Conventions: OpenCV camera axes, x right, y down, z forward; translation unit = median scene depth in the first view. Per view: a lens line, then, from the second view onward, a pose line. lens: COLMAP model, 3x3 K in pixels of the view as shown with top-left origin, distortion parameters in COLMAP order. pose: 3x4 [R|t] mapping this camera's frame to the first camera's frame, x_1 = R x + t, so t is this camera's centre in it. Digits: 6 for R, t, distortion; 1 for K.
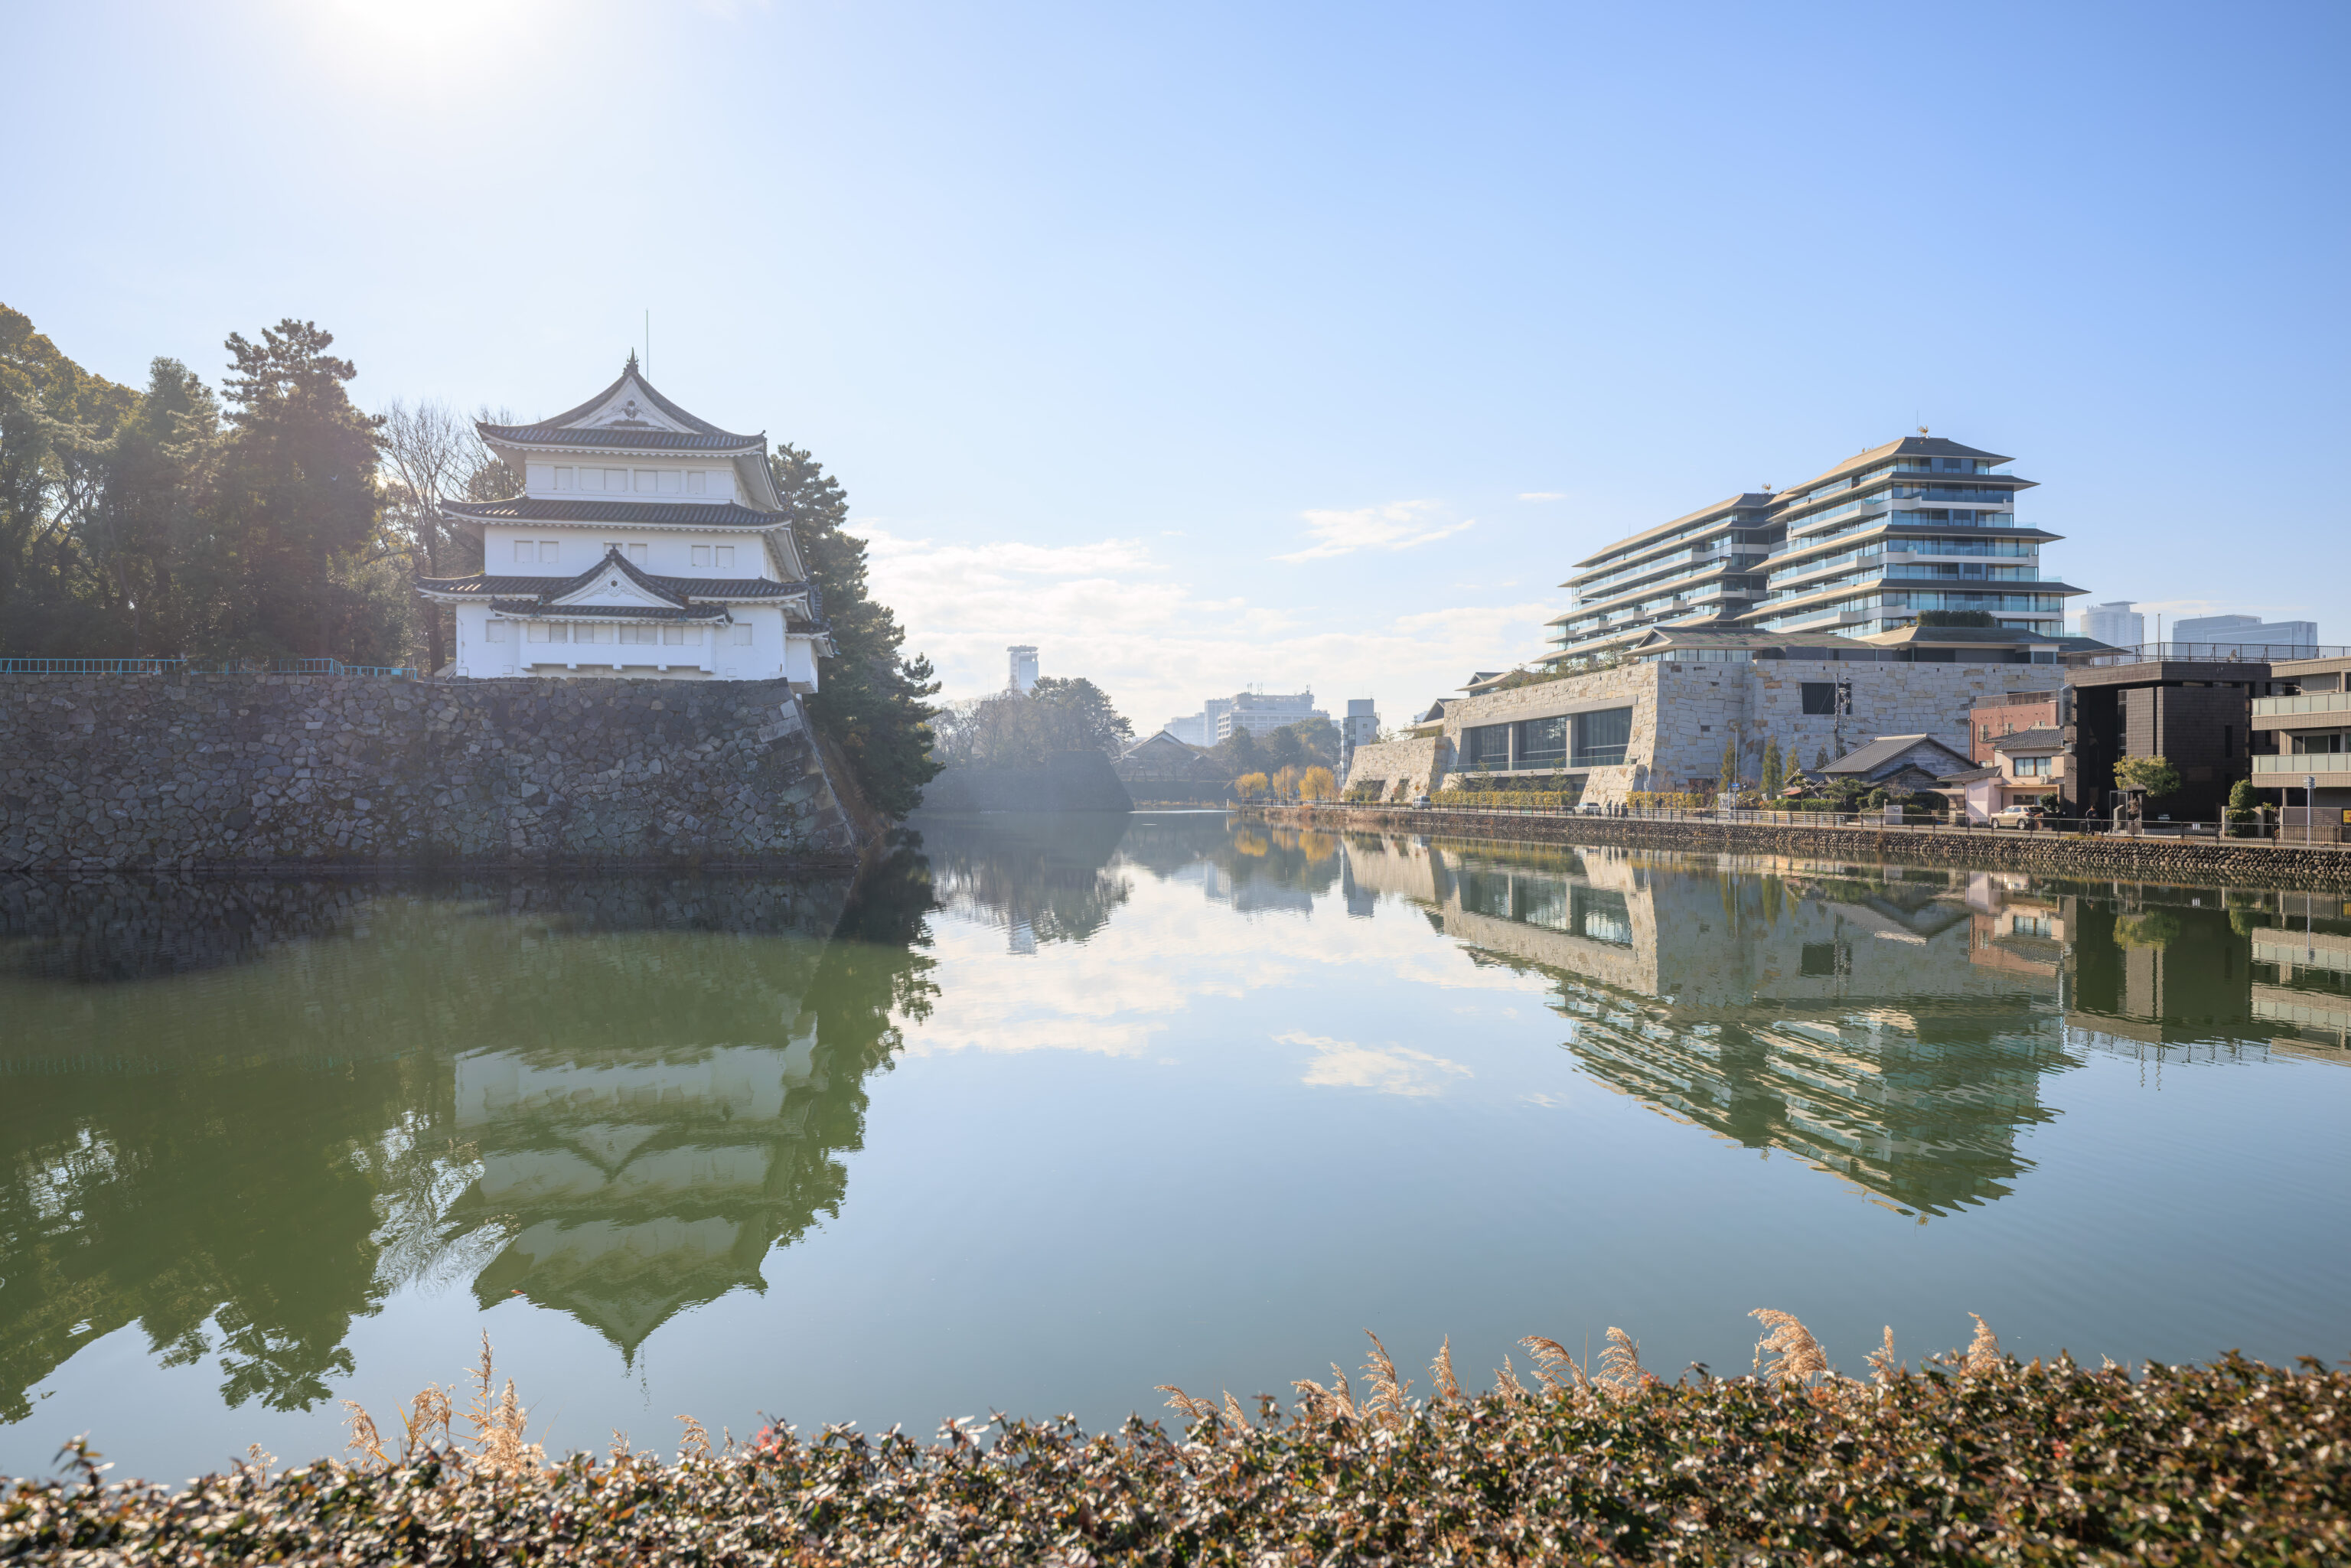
lens RADIAL K [[1466.6, 0, 1176.4], [0, 1466.6, 791.1], [0, 0, 1]] dist [0.002984, 0.001080]
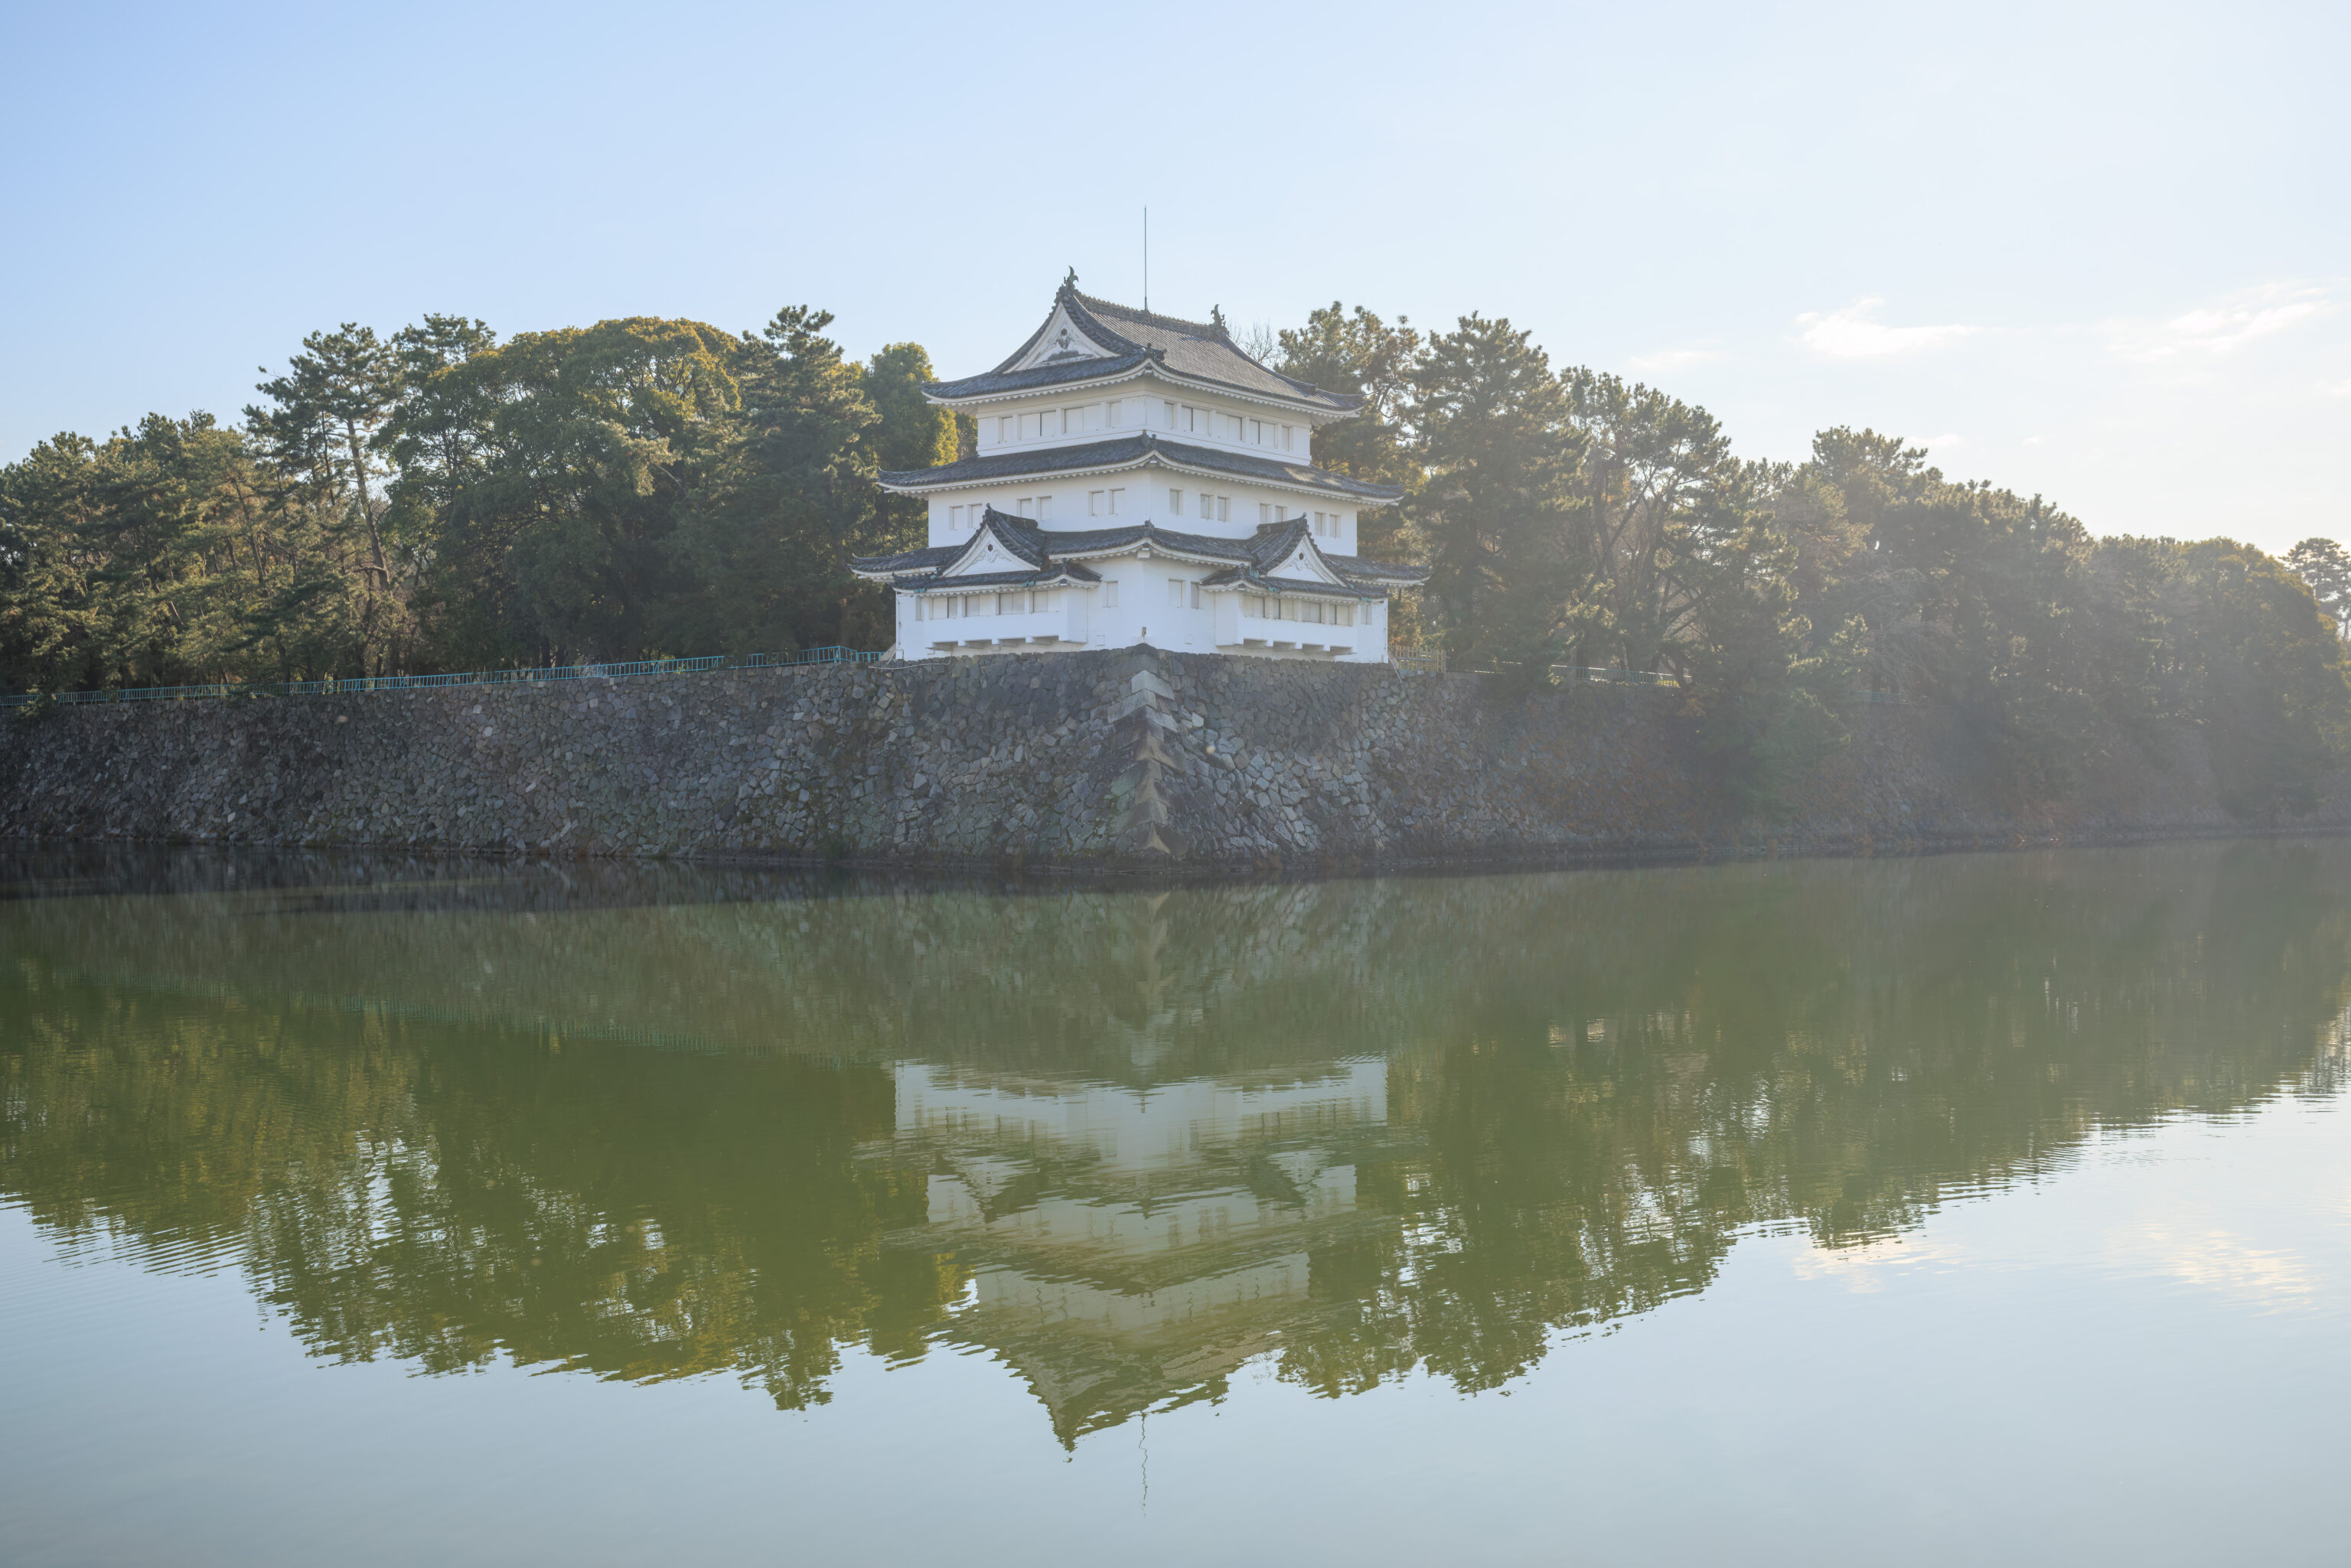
lens RADIAL K [[2369.1, 0, 1174.1], [0, 2369.1, 783.3], [0, 0, 1]] dist [-0.001413, 0.000000]
pose [[0.657182, -0.002761, -0.753727, 0.768566], [0.002429, 0.999996, -0.001545, 0.003369], [0.753728, -0.000815, 0.657186, 0.142736]]
